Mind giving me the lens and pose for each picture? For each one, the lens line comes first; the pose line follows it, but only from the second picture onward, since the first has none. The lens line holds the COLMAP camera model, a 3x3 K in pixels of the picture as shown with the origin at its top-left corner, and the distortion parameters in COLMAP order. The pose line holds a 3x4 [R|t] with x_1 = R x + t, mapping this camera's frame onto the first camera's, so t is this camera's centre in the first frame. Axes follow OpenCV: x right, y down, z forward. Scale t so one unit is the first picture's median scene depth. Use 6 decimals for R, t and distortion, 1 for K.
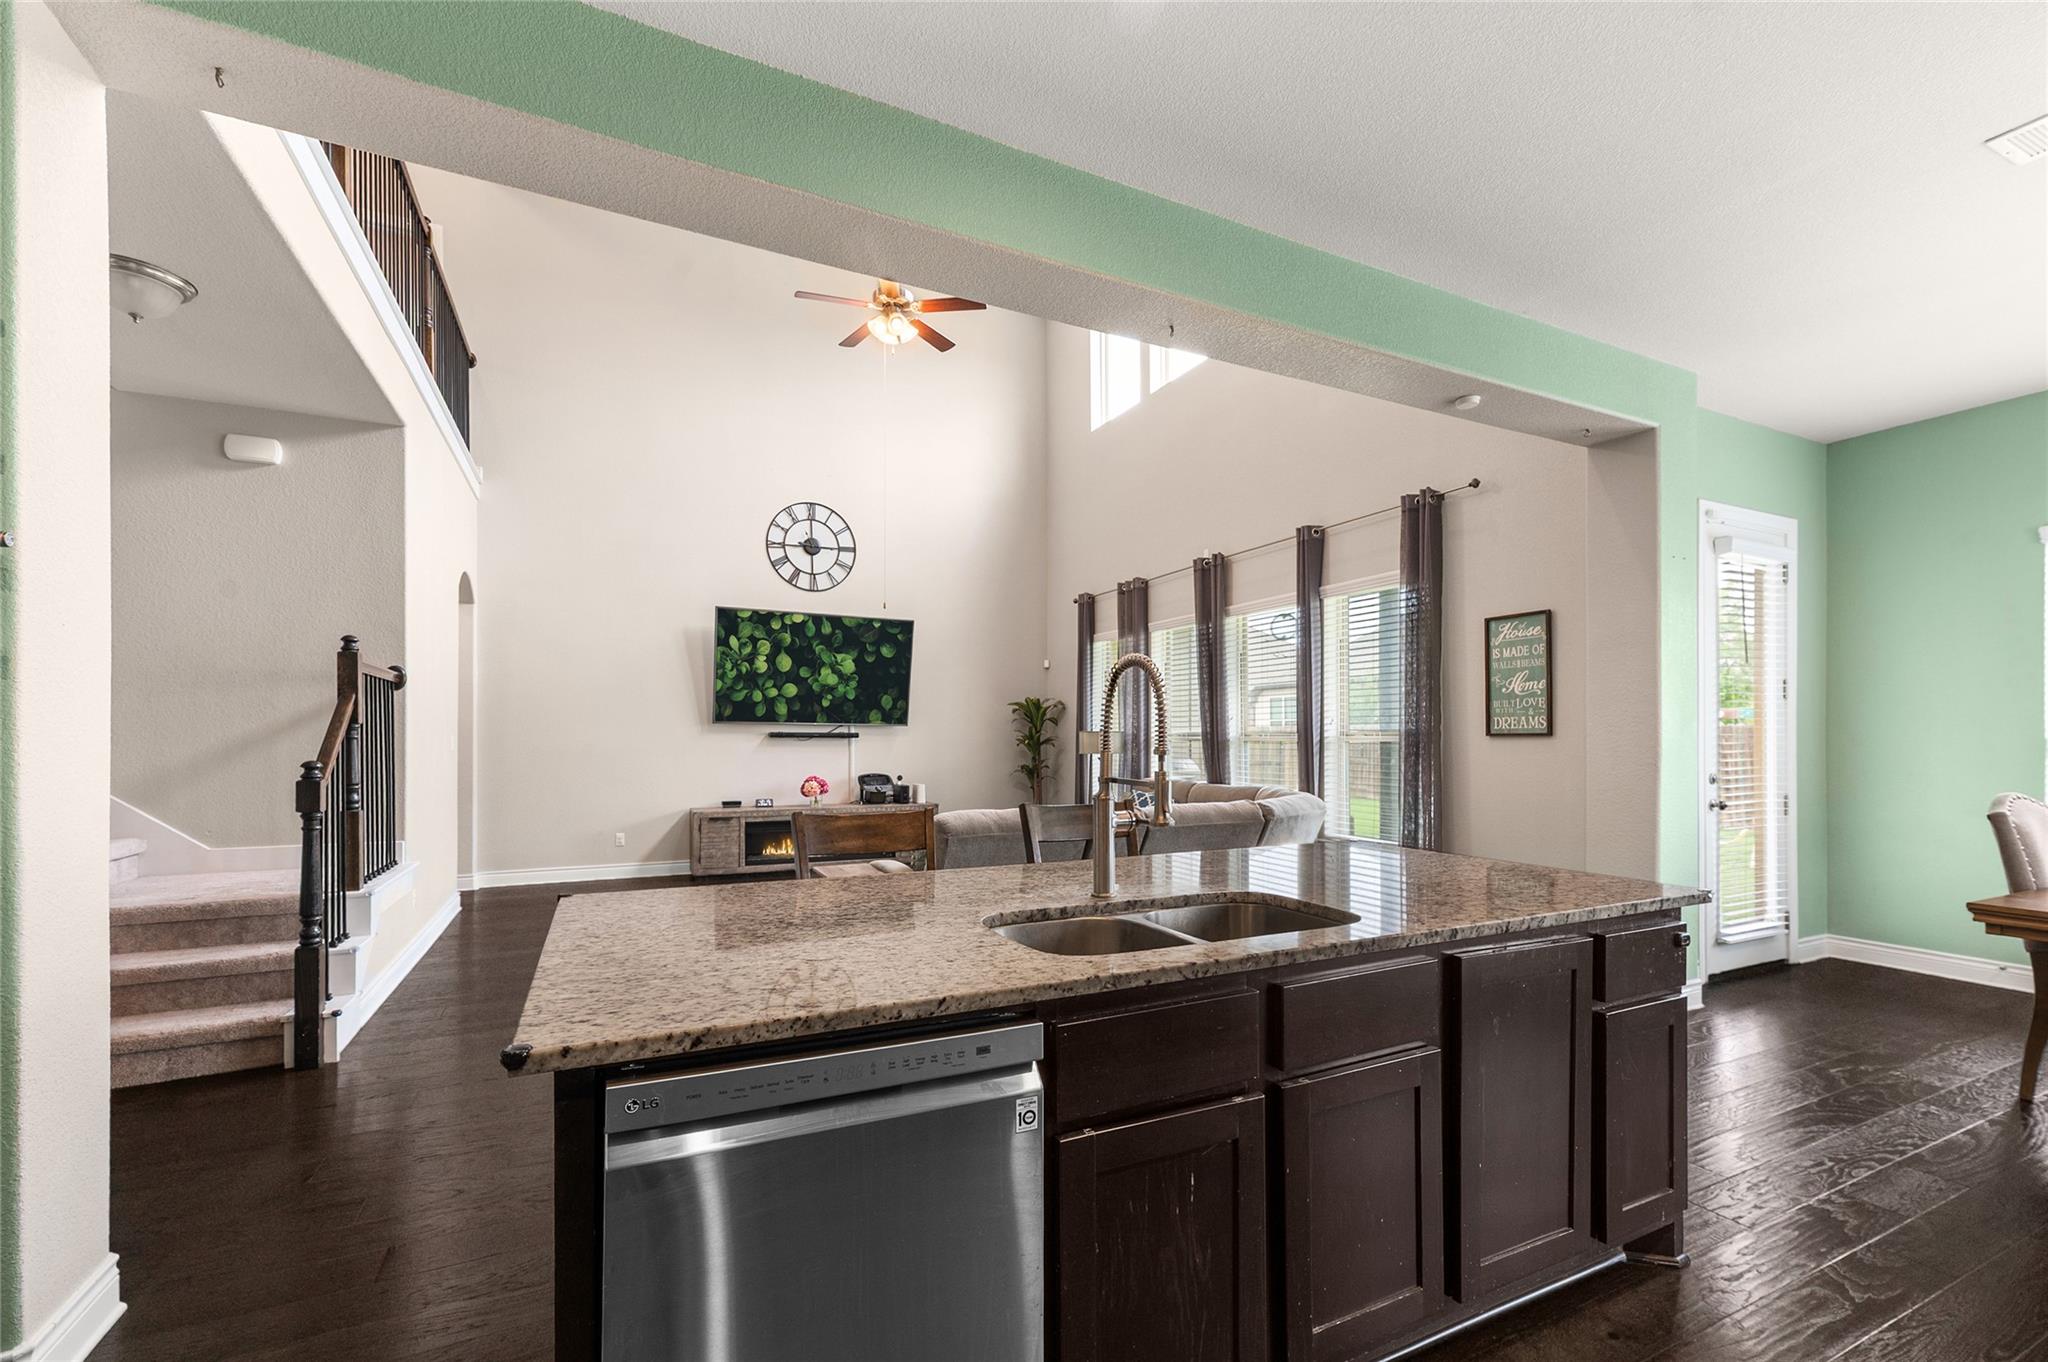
lens RADIAL K [[849.7, 0, 1021.6], [0, 849.7, 748.8], [0, 0, 1]] dist [0.003233, 0.000497]
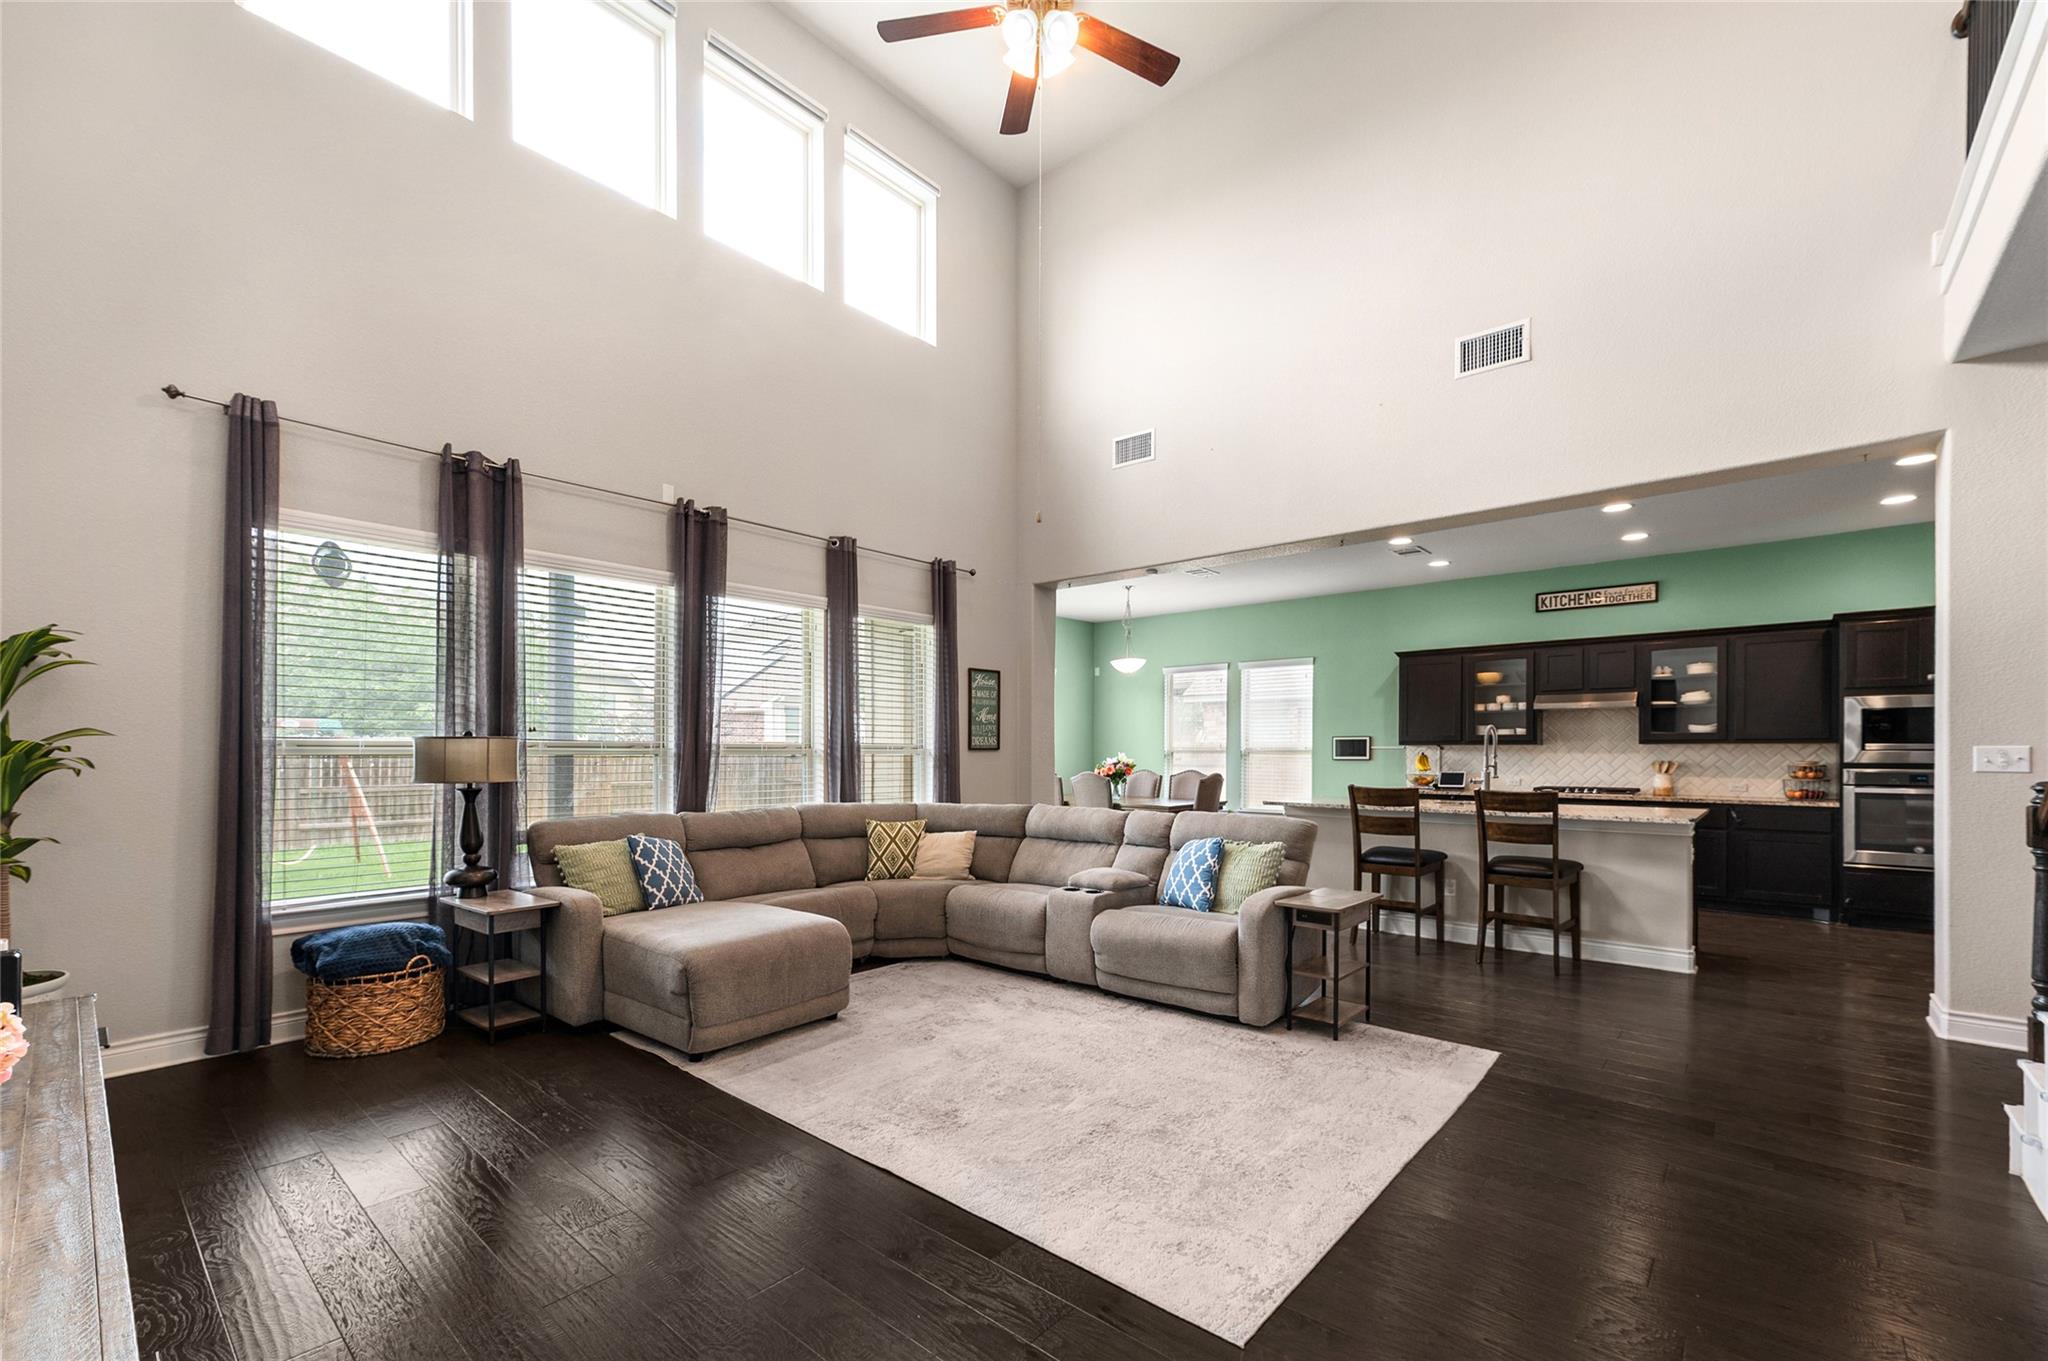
lens RADIAL K [[849.7, 0, 1021.6], [0, 849.7, 748.3], [0, 0, 1]] dist [0.003233, 0.000497]
pose [[-0.392140, 0.002738, 0.919901, -0.811625], [0.011731, 0.999929, 0.002024, -0.019736], [-0.919831, 0.011585, -0.392144, 1.492183]]
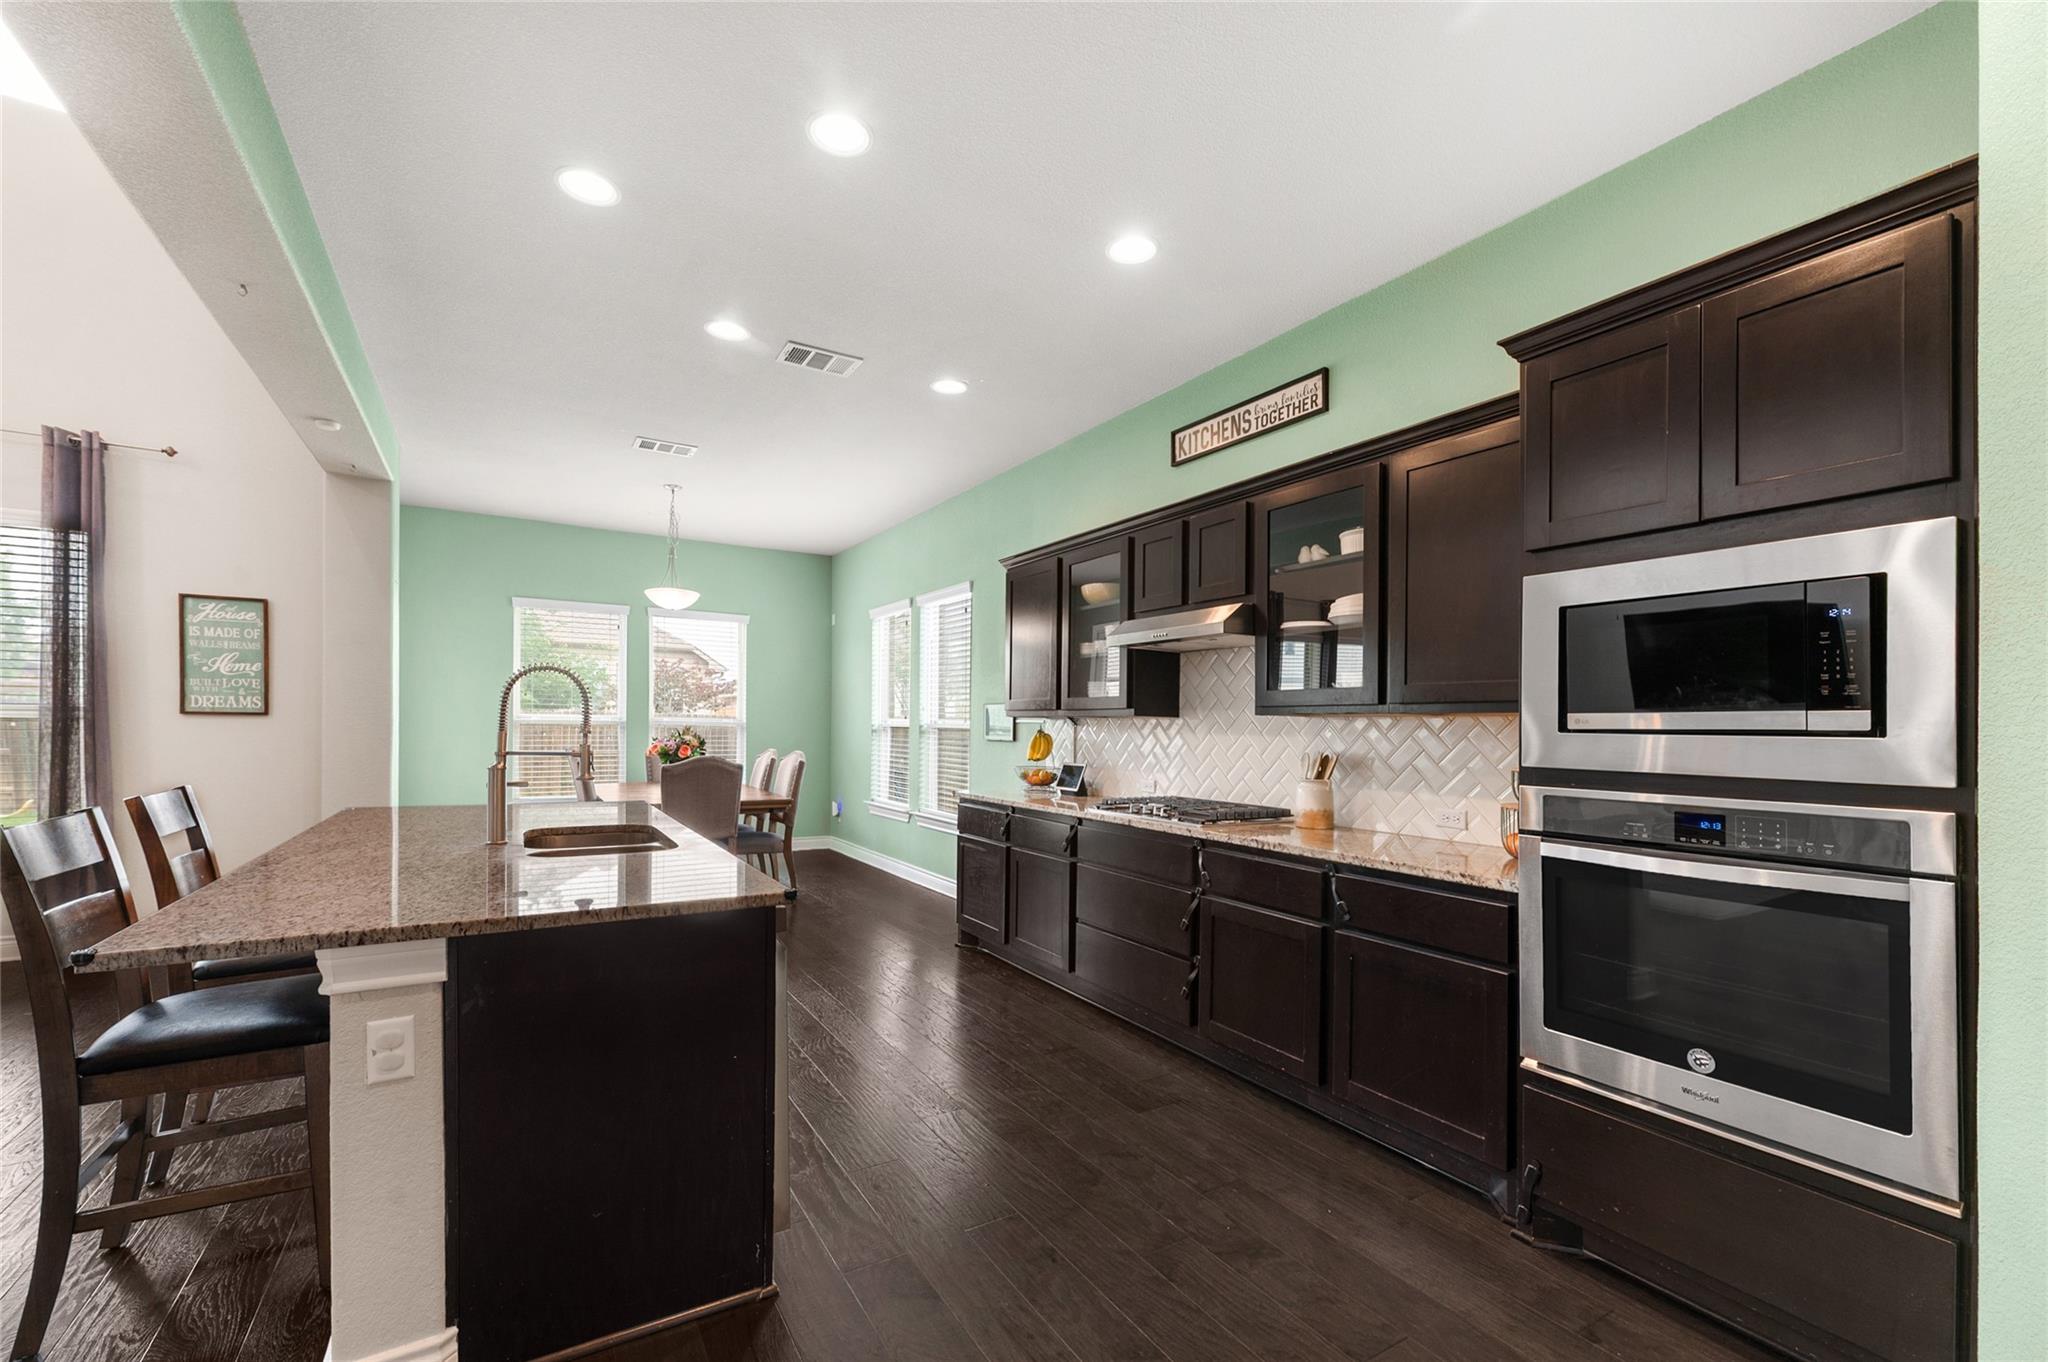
lens RADIAL K [[834.0, 0, 1031.5], [0, 834.0, 723.3], [0, 0, 1]] dist [0.000826, 0.000235]
pose [[-0.110820, 0.001335, 0.993840, -0.517022], [-0.000094, 0.999999, -0.001353, -0.003164], [-0.993840, -0.000243, -0.110820, 0.136637]]
